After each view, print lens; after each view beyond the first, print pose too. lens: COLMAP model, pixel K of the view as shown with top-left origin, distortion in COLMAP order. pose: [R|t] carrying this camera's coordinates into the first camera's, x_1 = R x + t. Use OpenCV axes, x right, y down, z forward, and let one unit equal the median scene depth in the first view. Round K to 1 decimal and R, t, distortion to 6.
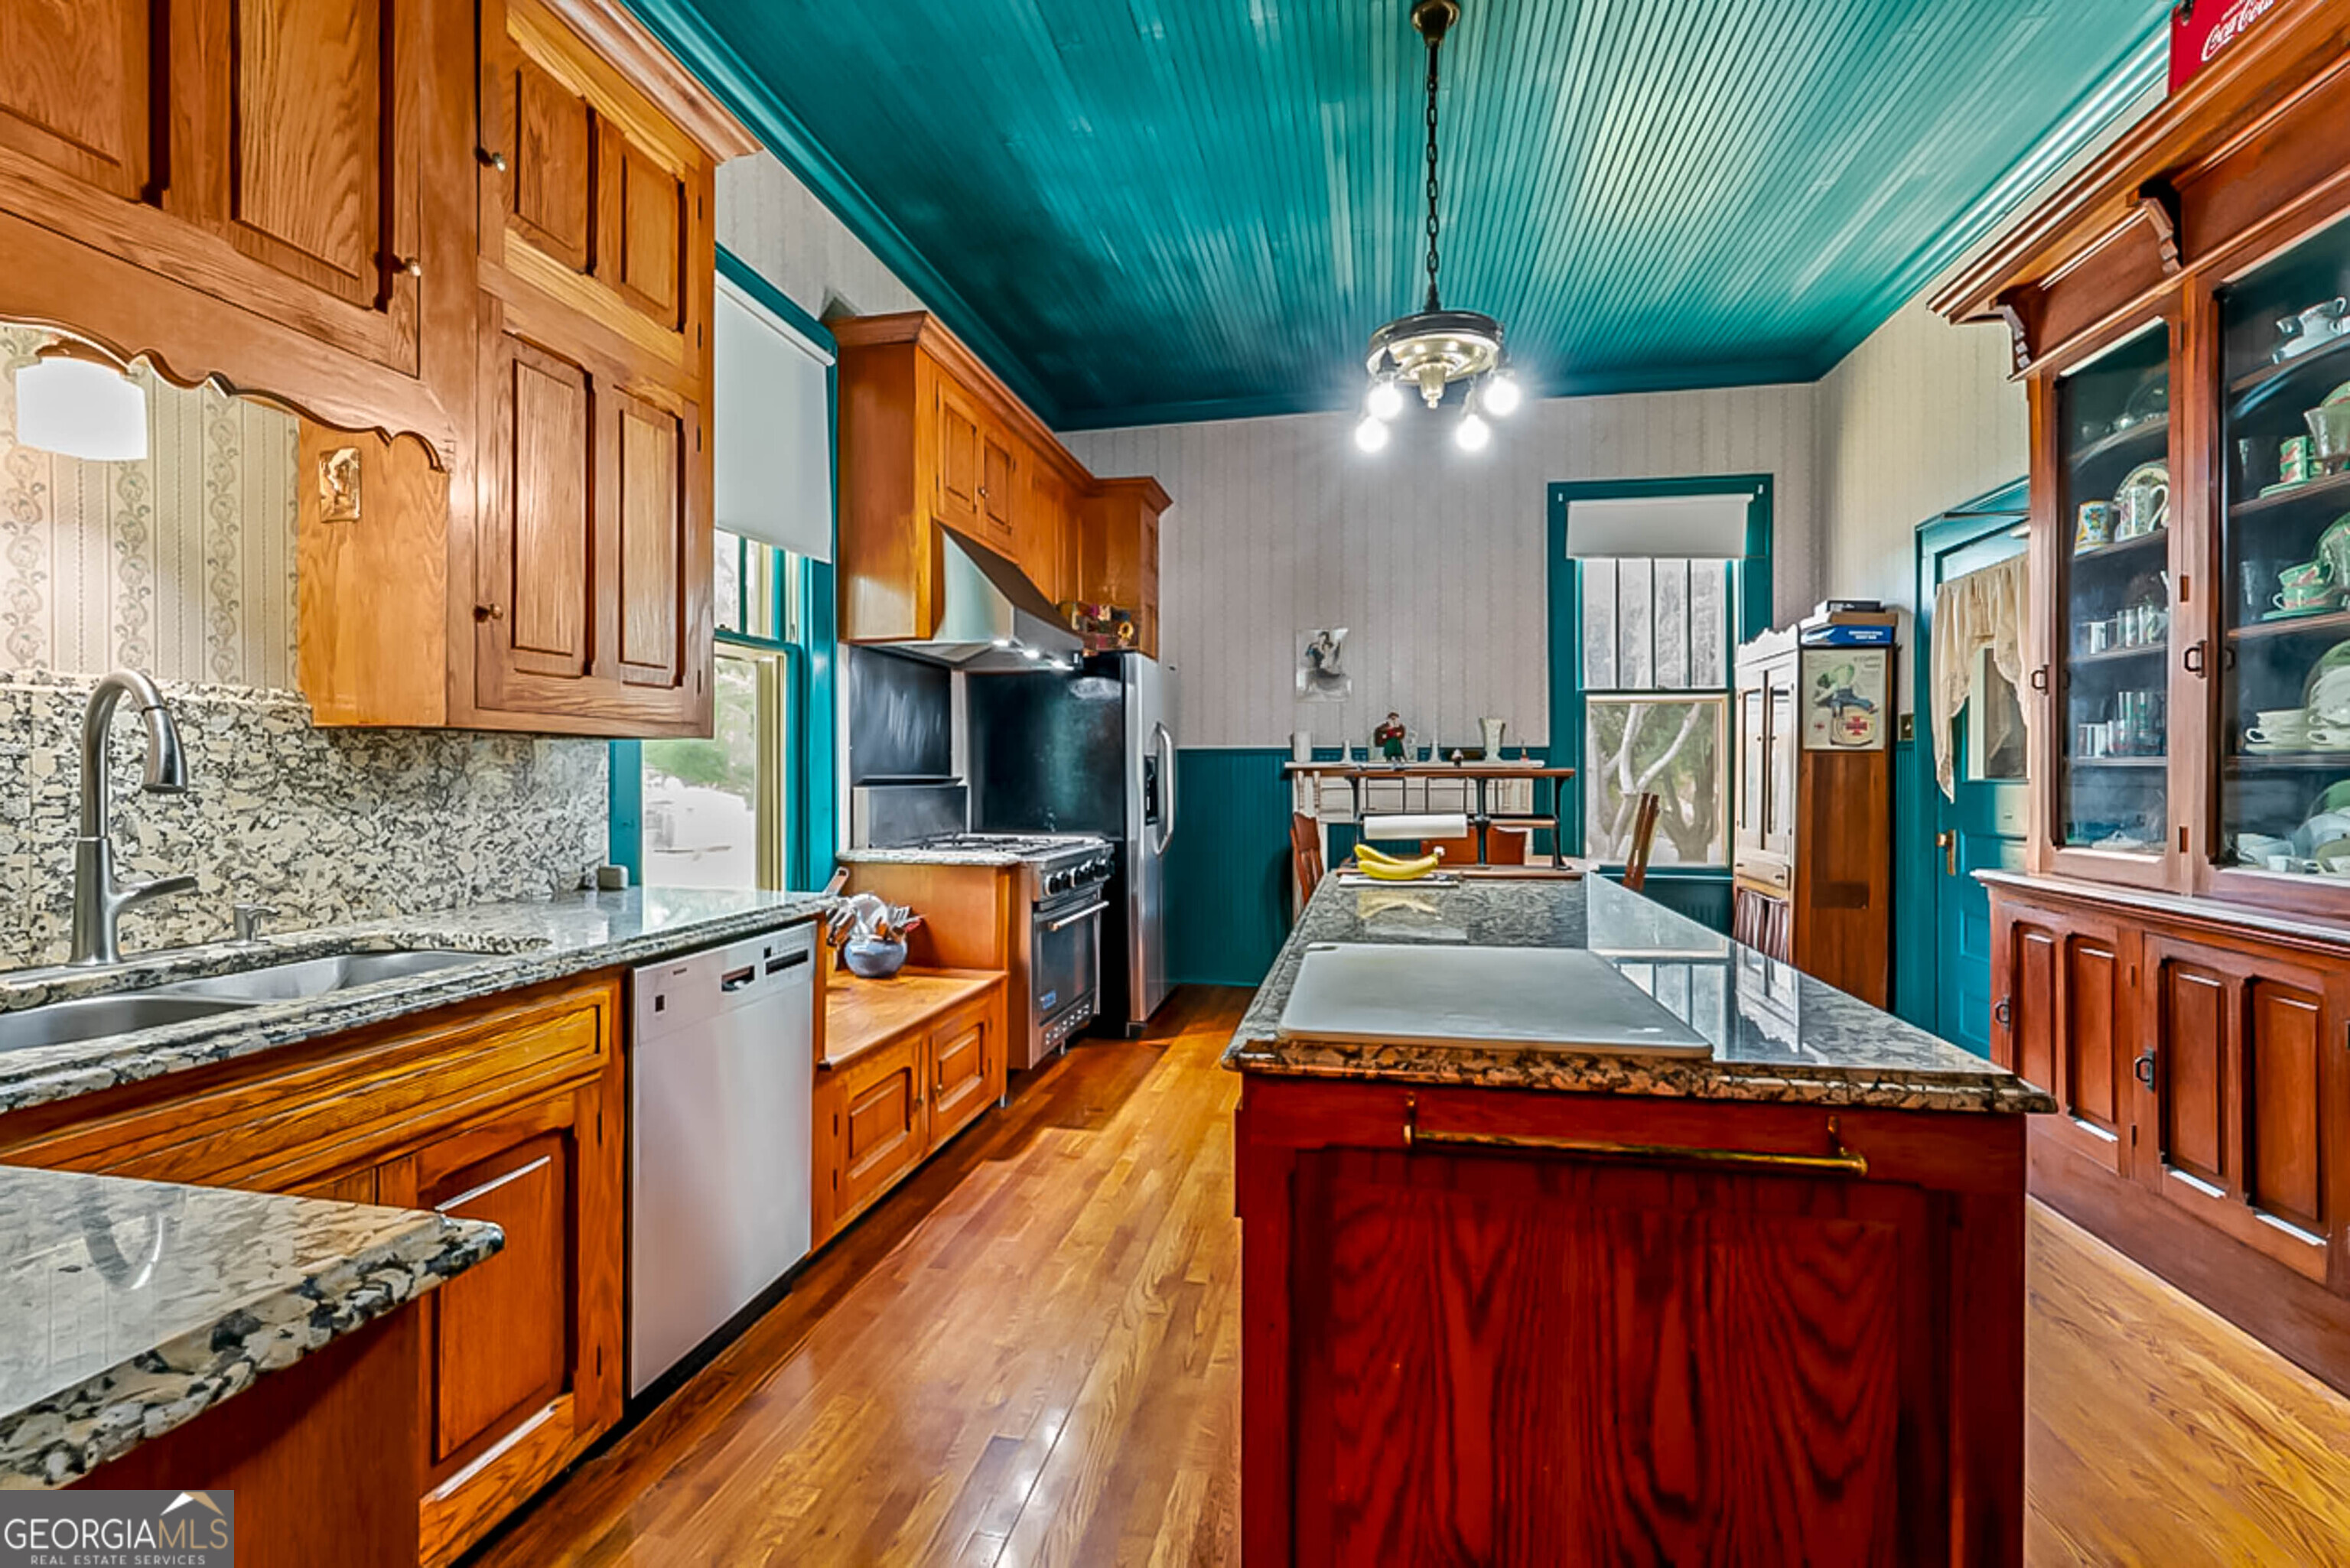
lens RADIAL K [[1045.3, 0, 1170.3], [0, 1045.3, 775.6], [0, 0, 1]] dist [-0.000754, 0.000841]
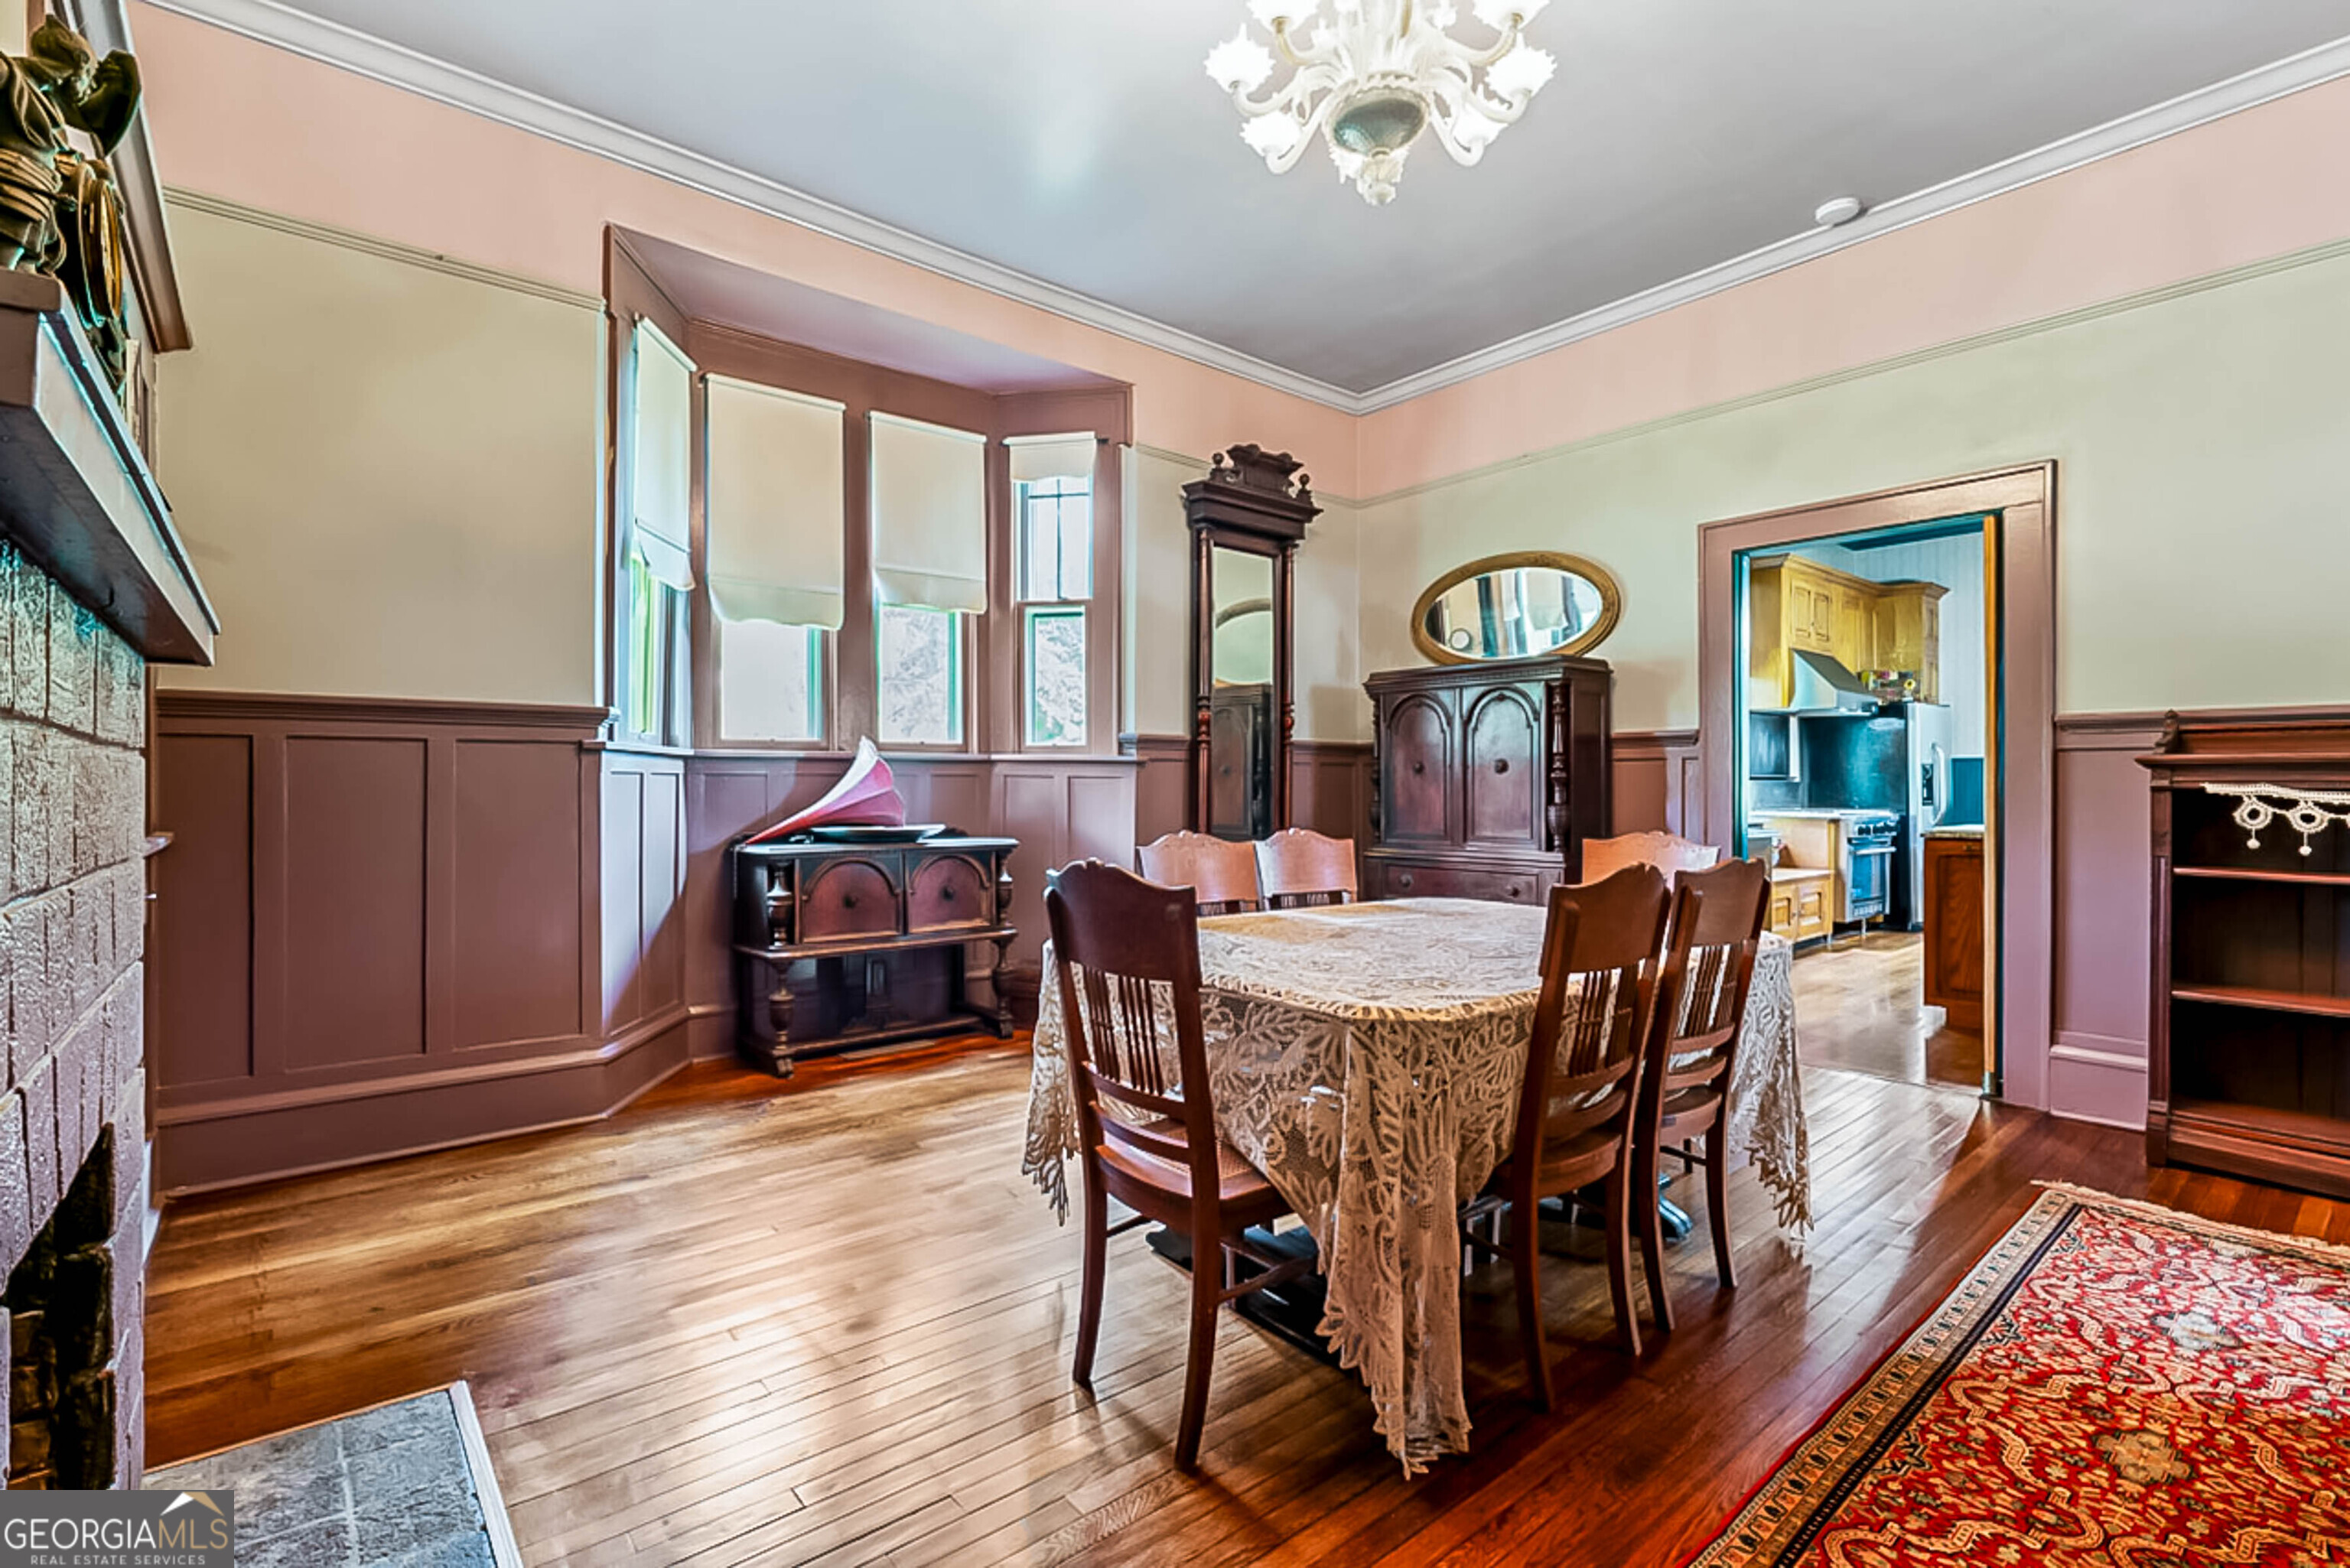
lens RADIAL K [[1045.3, 0, 1188.7], [0, 1045.3, 779.4], [0, 0, 1]] dist [-0.000754, 0.000841]
pose [[0.788081, -0.000698, -0.615571, 0.084755], [-0.001304, 0.999995, -0.002804, 0.013068], [0.615570, 0.003013, 0.788076, -1.095844]]
